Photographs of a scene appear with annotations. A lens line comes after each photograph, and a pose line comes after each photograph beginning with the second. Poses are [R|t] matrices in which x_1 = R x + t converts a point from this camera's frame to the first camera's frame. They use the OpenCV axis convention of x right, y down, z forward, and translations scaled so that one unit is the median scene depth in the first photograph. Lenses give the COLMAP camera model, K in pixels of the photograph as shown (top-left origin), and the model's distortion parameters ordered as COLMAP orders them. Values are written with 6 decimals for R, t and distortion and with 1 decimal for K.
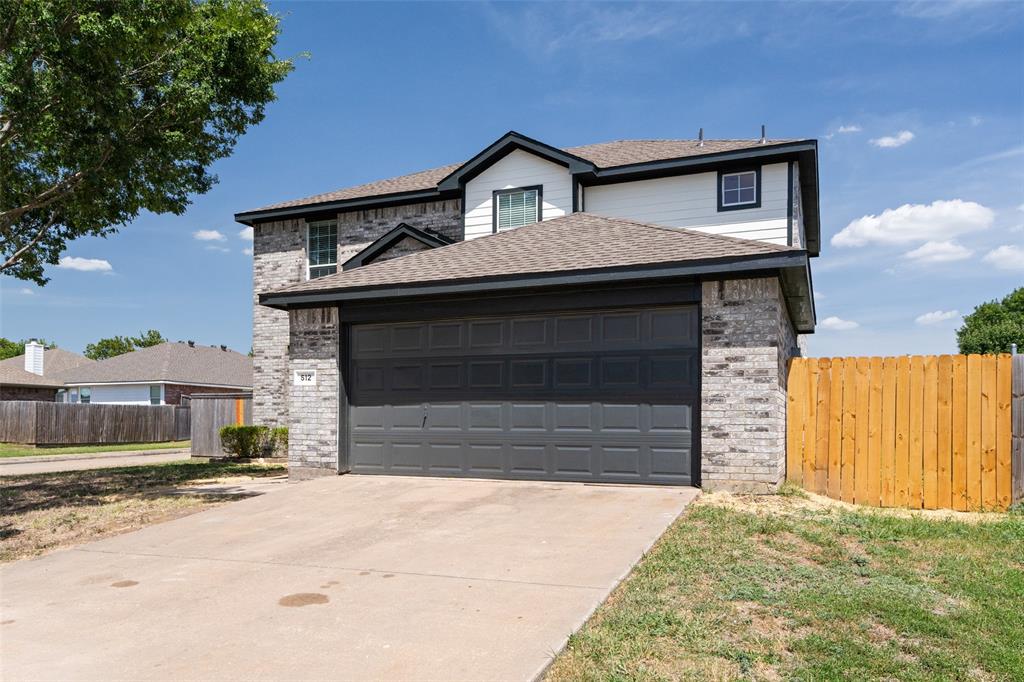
lens RADIAL K [[747.2, 0, 511.2], [0, 747.2, 319.5], [0, 0, 1]] dist [0.014159, 0.005065]
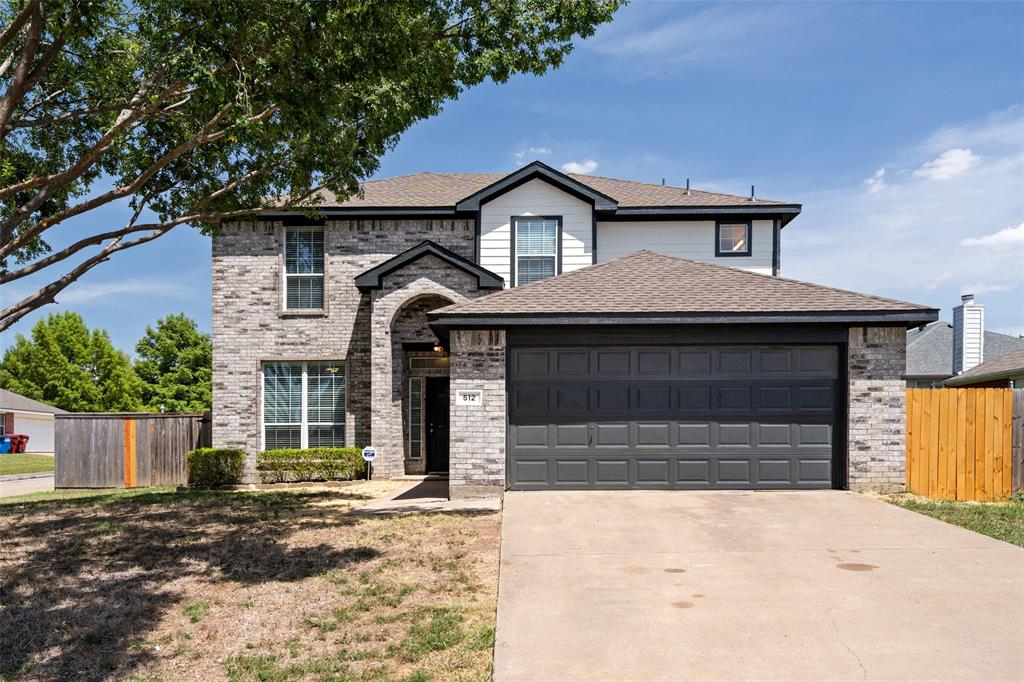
lens RADIAL K [[819.0, 0, 511.7], [0, 819.0, 340.2], [0, 0, 1]] dist [0.019507, -0.012020]
pose [[0.924330, 0.040645, 0.379424, -0.654853], [-0.043114, 0.999068, -0.001993, -0.001160], [-0.379152, -0.014516, 0.925221, -0.056173]]
